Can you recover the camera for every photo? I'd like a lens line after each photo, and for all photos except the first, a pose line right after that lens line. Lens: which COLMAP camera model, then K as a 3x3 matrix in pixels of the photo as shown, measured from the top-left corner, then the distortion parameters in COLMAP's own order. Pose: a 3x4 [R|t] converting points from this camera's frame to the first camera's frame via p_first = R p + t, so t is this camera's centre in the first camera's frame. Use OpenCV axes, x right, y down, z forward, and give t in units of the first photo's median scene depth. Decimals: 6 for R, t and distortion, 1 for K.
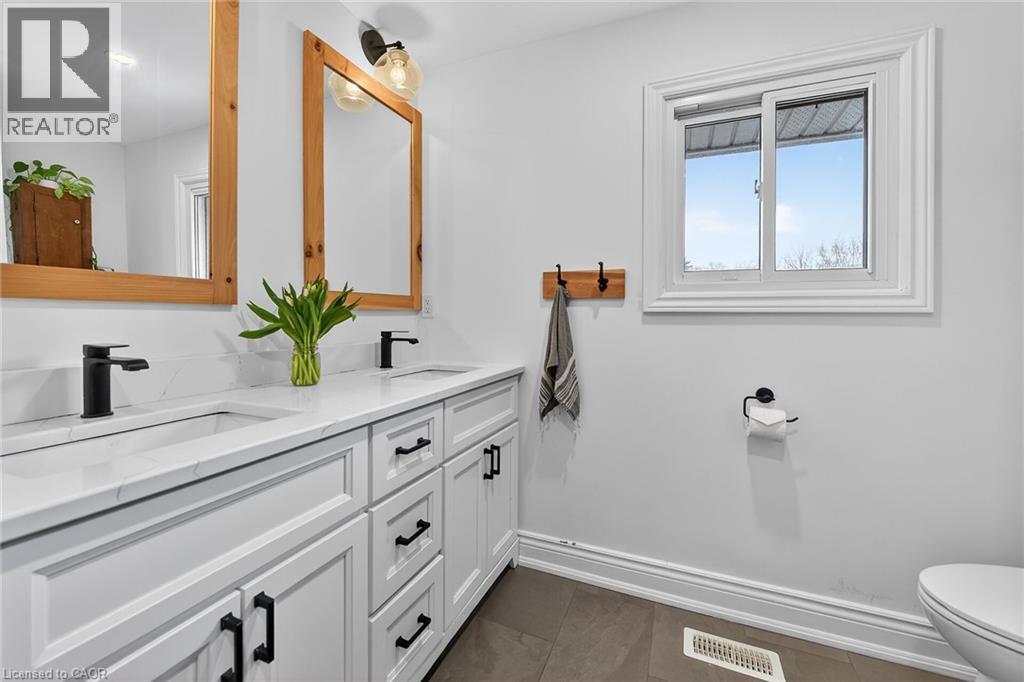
lens RADIAL K [[425.3, 0, 513.8], [0, 425.3, 322.2], [0, 0, 1]] dist [-0.012217, 0.000199]
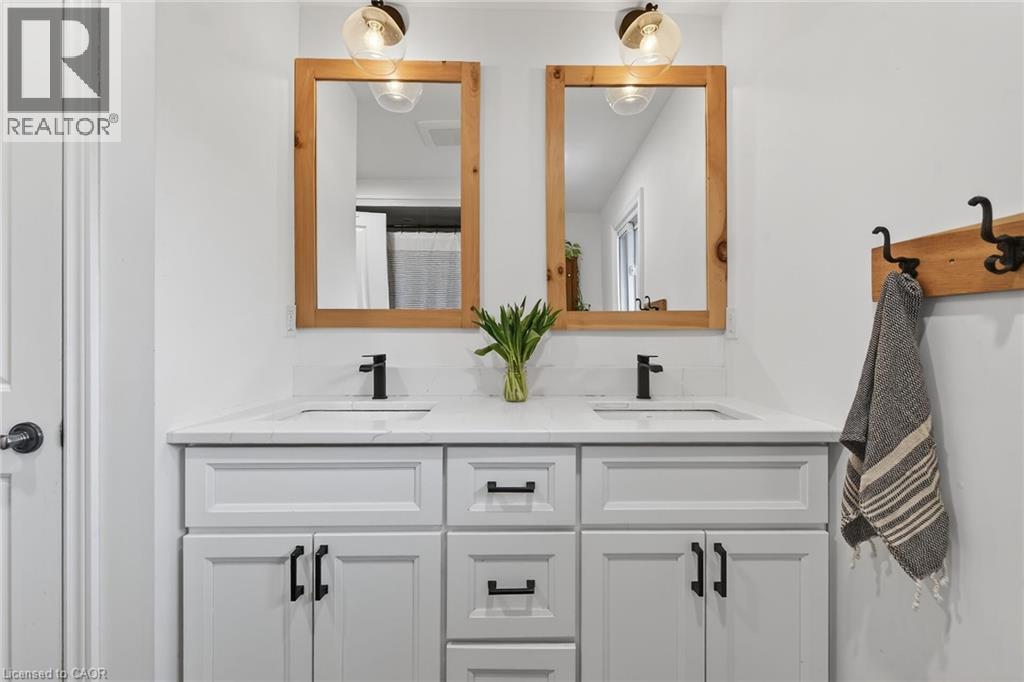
lens RADIAL K [[417.7, 0, 512.1], [0, 417.7, 336.4], [0, 0, 1]] dist [0.000601, -0.000200]
pose [[0.387015, -0.000787, -0.922073, 0.464718], [-0.011993, 0.999911, -0.005887, -0.010025], [0.921995, 0.013337, 0.386971, 0.558271]]
